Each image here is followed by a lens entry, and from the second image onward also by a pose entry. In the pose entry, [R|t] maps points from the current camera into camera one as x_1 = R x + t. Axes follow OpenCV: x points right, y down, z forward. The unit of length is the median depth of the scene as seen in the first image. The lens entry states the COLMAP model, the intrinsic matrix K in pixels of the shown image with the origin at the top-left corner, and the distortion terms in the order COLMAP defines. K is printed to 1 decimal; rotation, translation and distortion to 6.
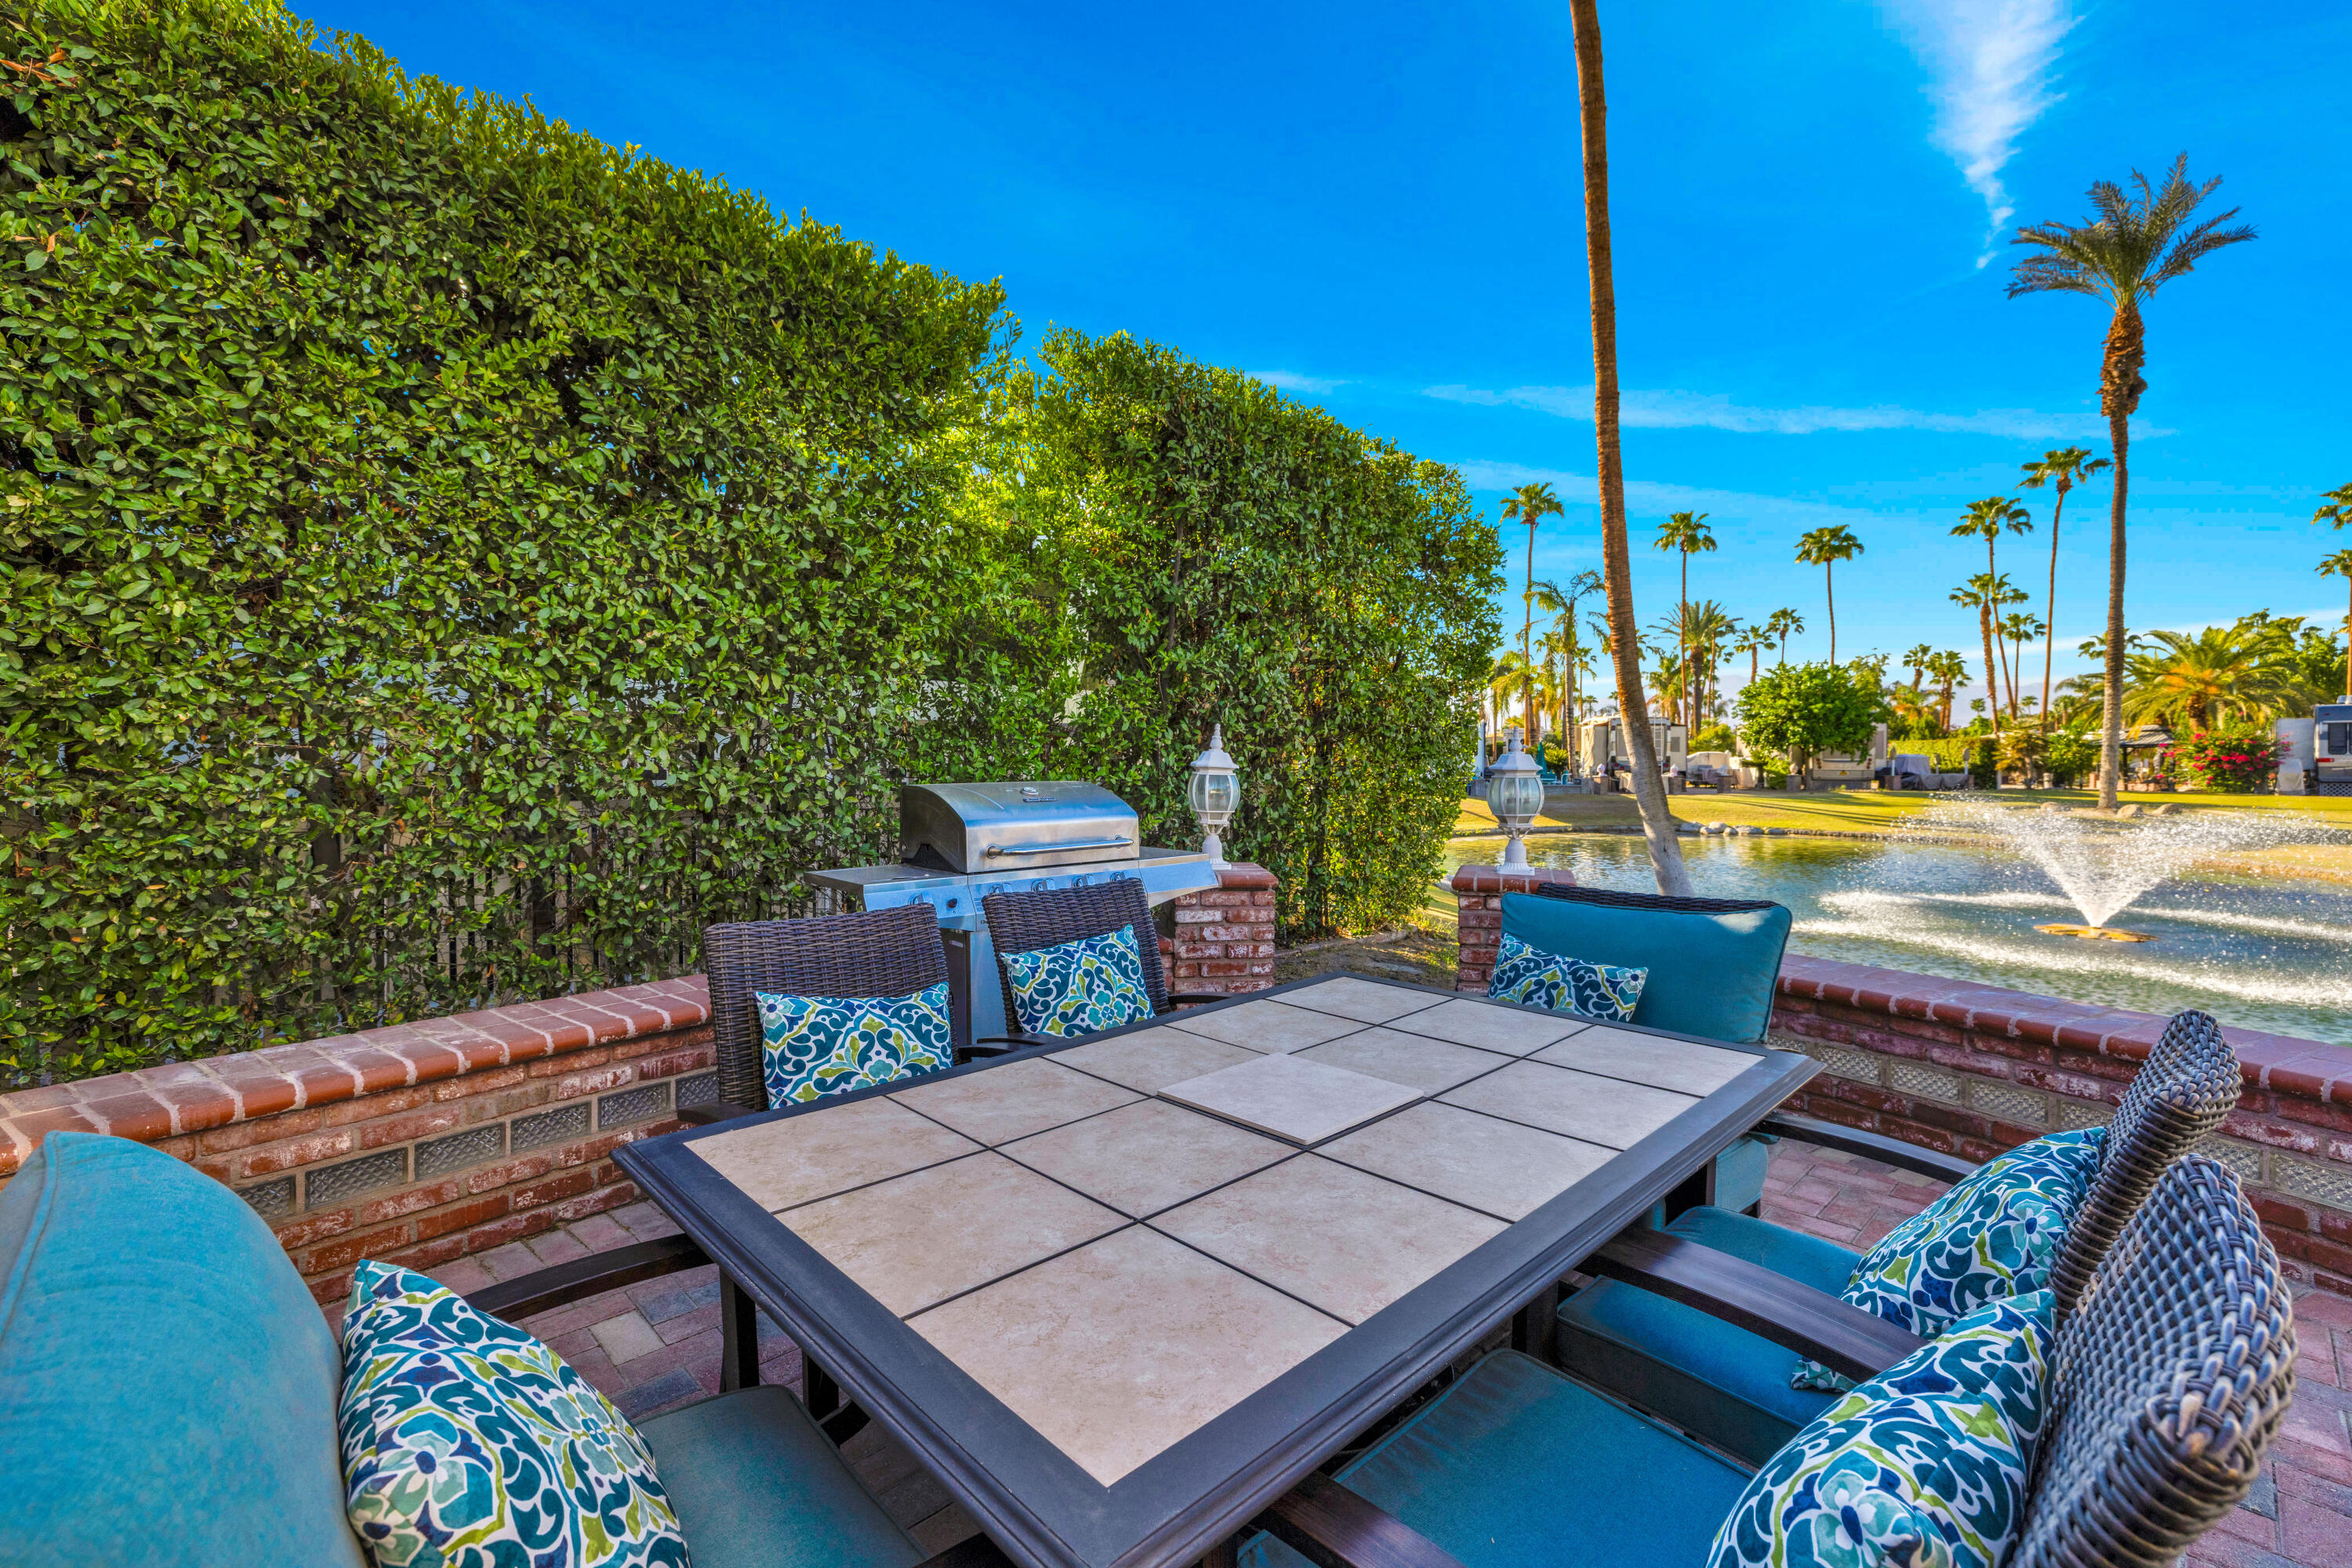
lens RADIAL K [[1001.5, 0, 1164.4], [0, 1001.5, 772.7], [0, 0, 1]] dist [-0.000007, 0.000512]
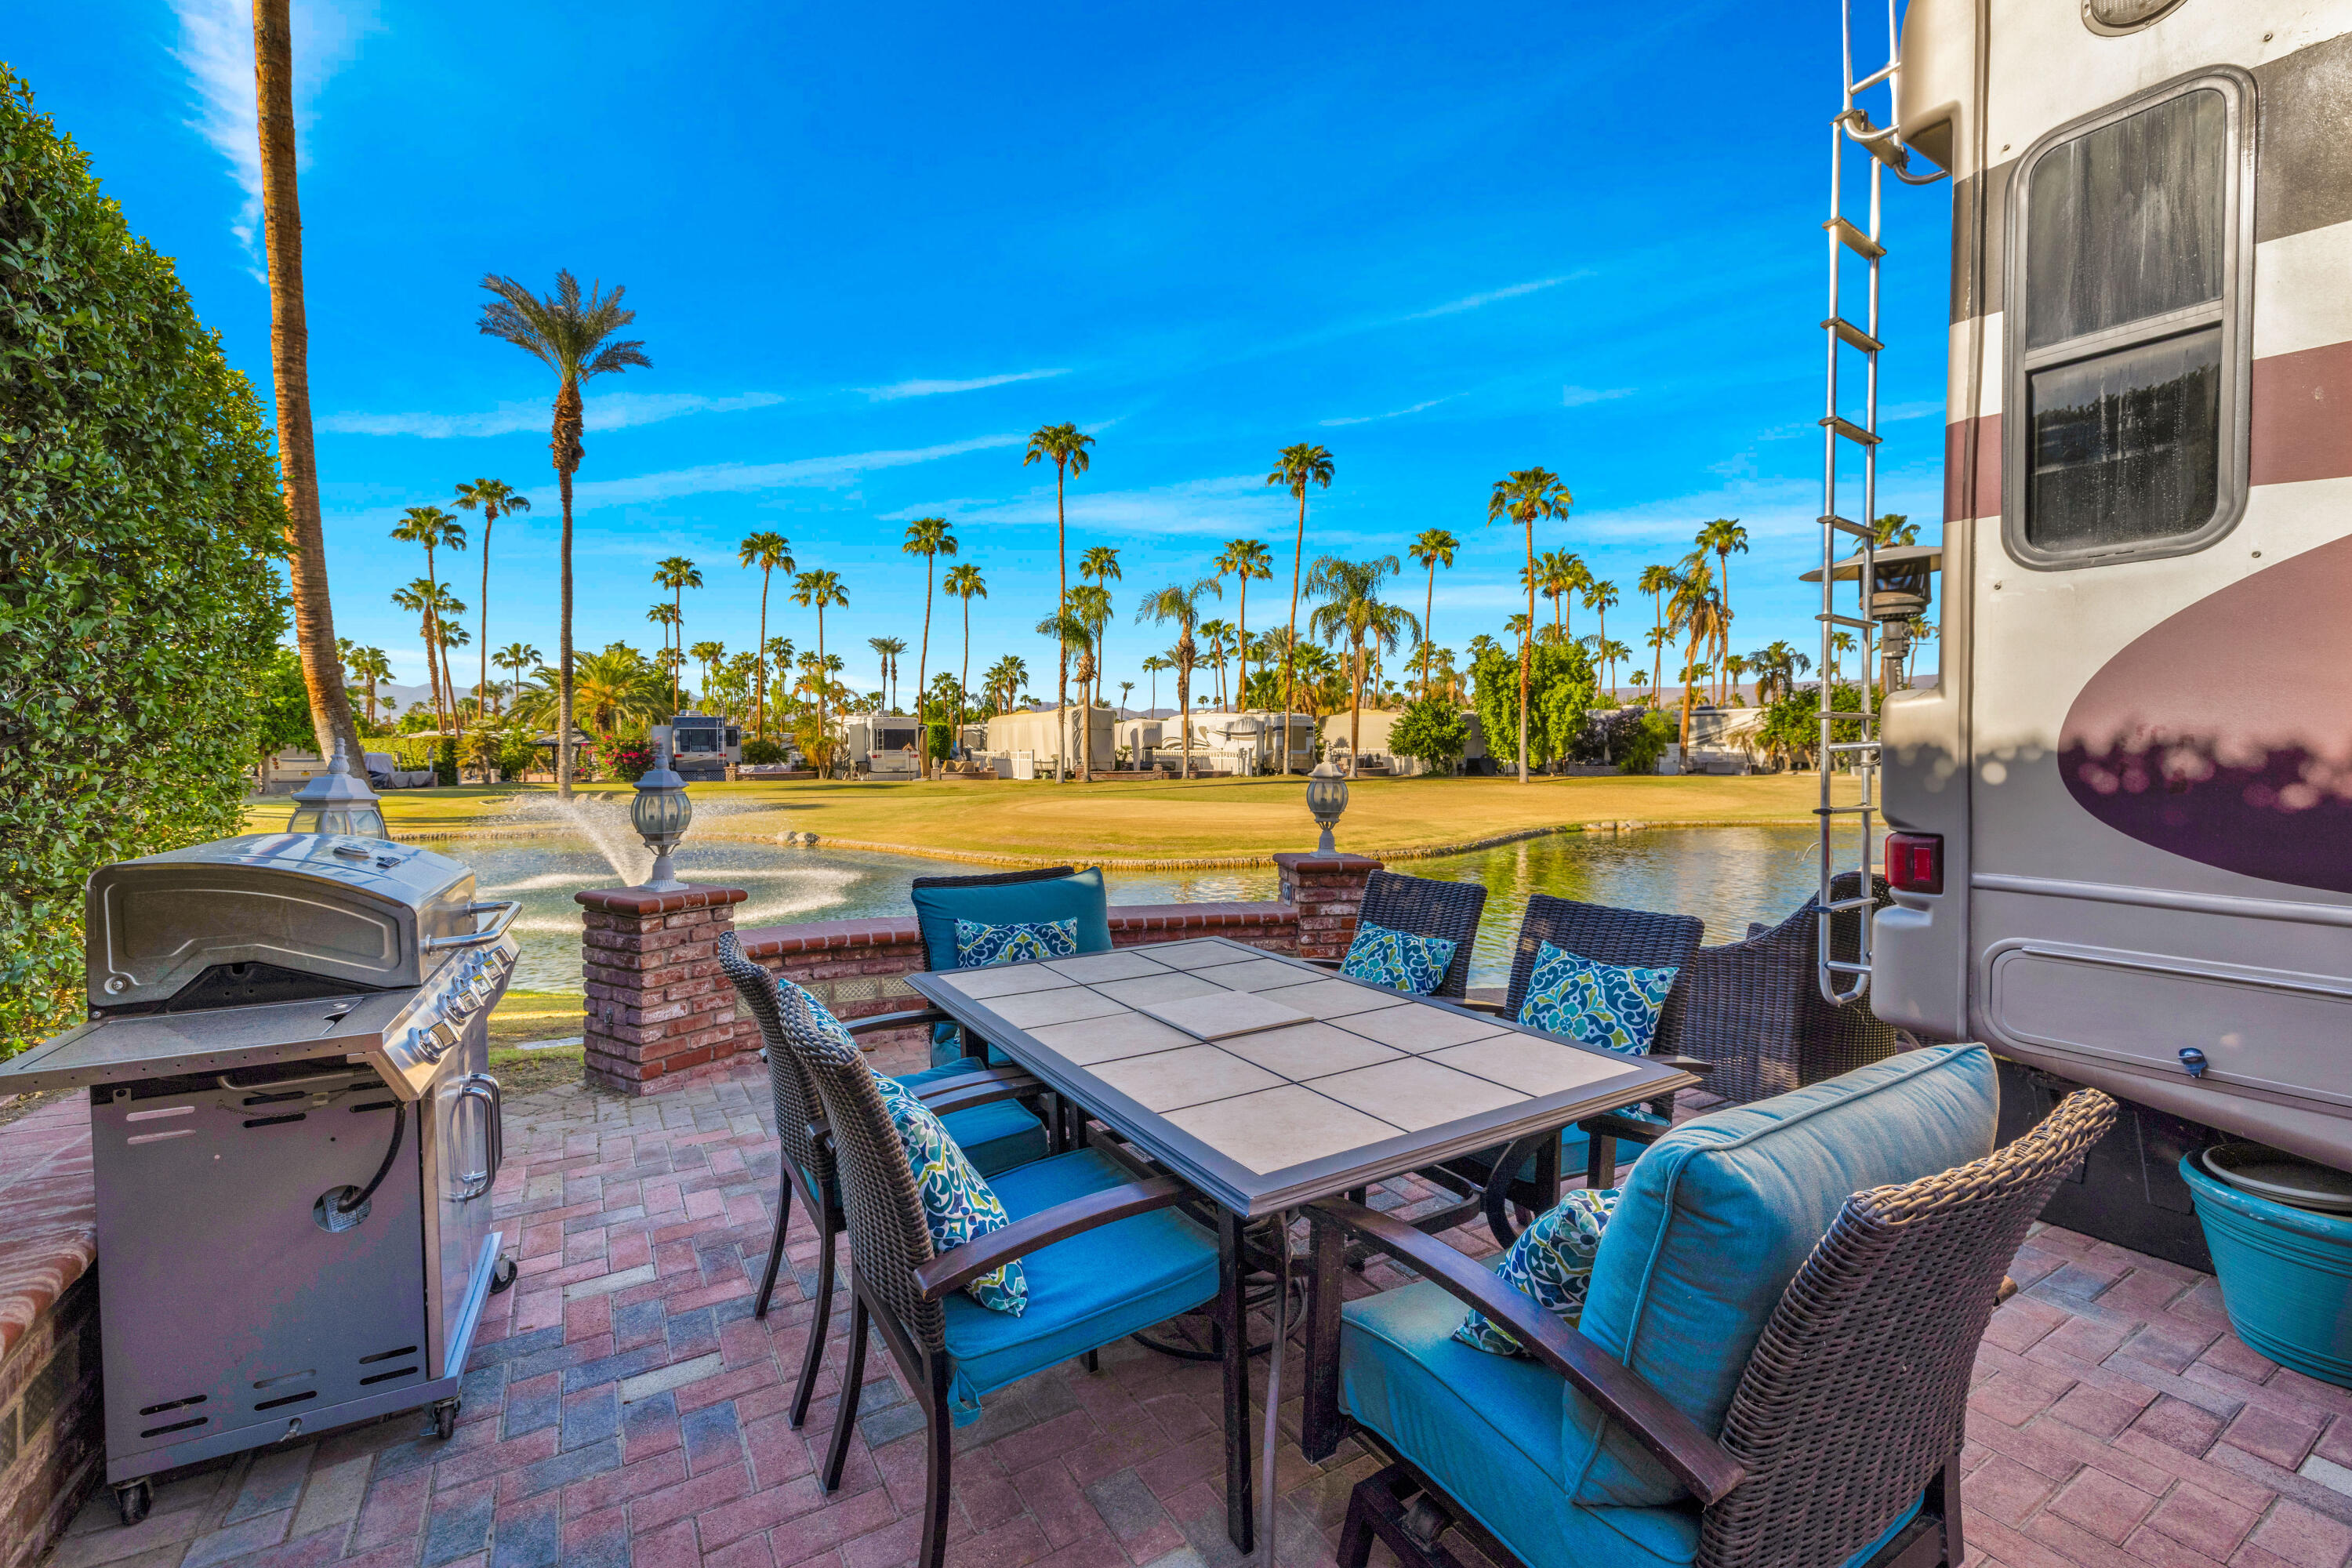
lens RADIAL K [[1001.5, 0, 1164.4], [0, 1001.5, 772.7], [0, 0, 1]] dist [-0.000007, 0.000512]
pose [[0.221335, -0.023748, 0.974909, -0.047873], [0.020562, 0.999595, 0.019681, -0.002438], [-0.974981, 0.015690, 0.221734, 0.026847]]
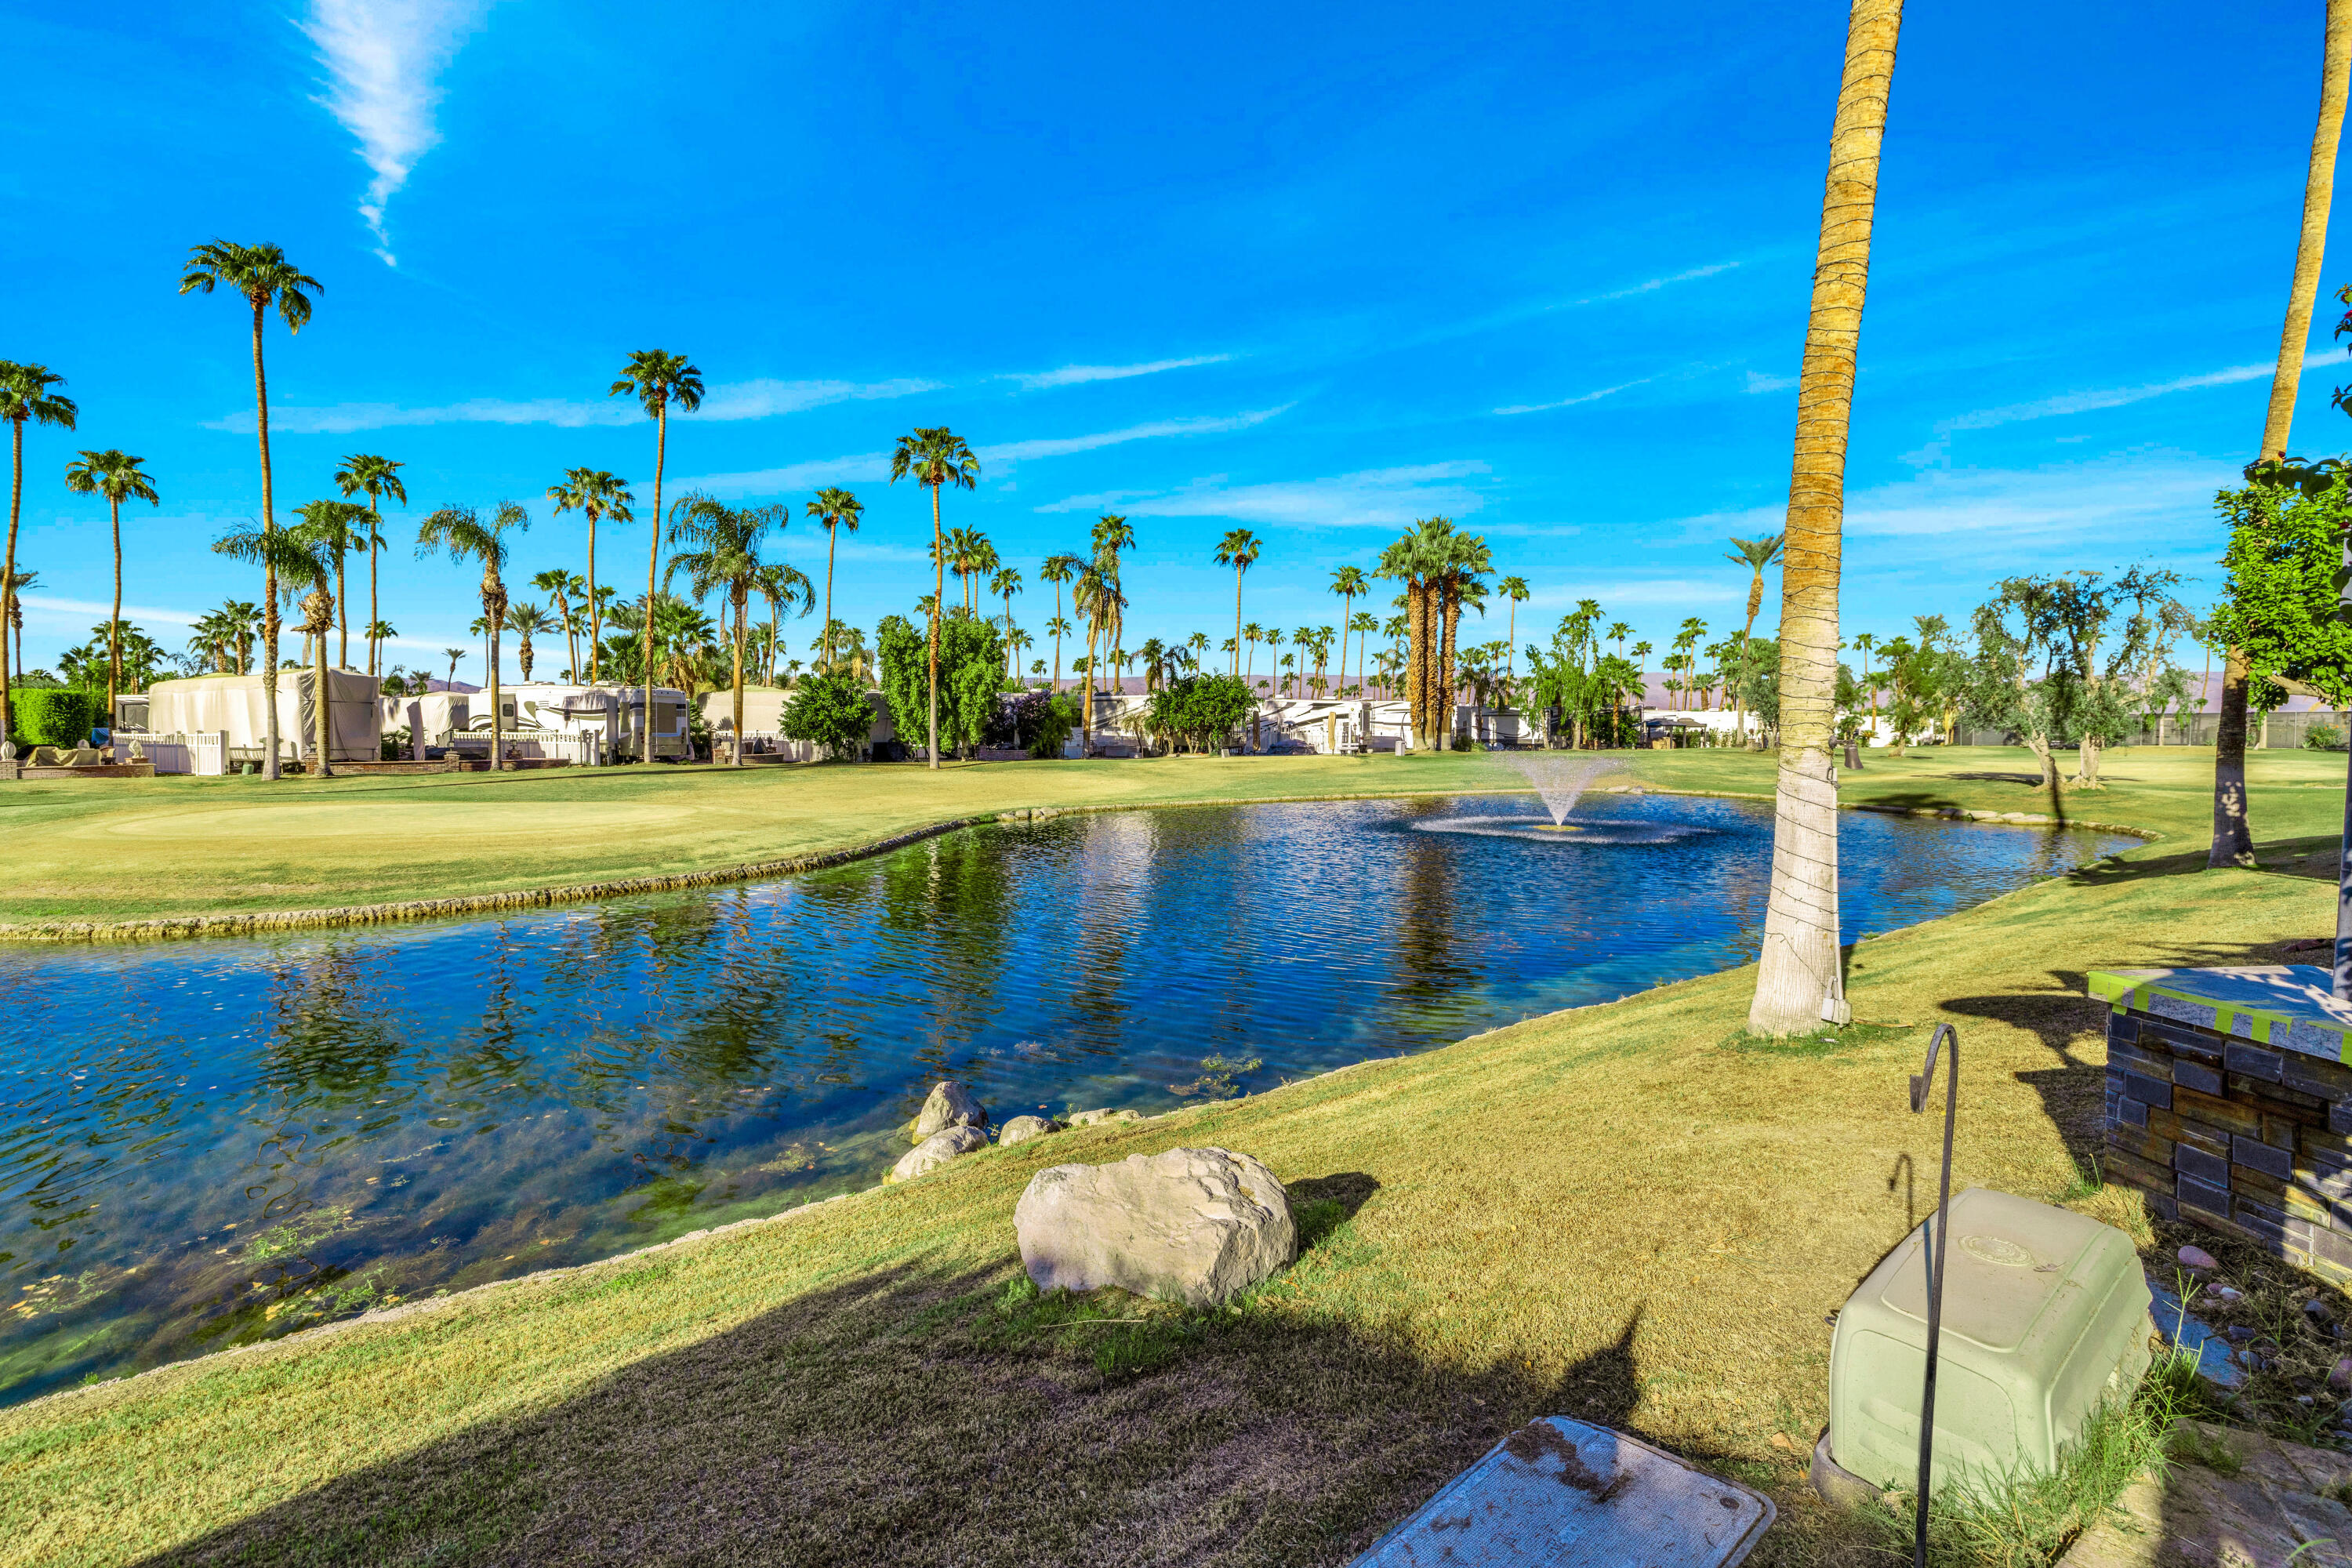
lens RADIAL K [[1001.5, 0, 1164.4], [0, 1001.5, 772.7], [0, 0, 1]] dist [-0.000007, 0.000512]
pose [[-0.338386, -0.036856, 0.940285, 0.078457], [0.016940, 0.998832, 0.045247, 0.000441], [-0.940855, 0.031240, -0.337366, 0.009310]]
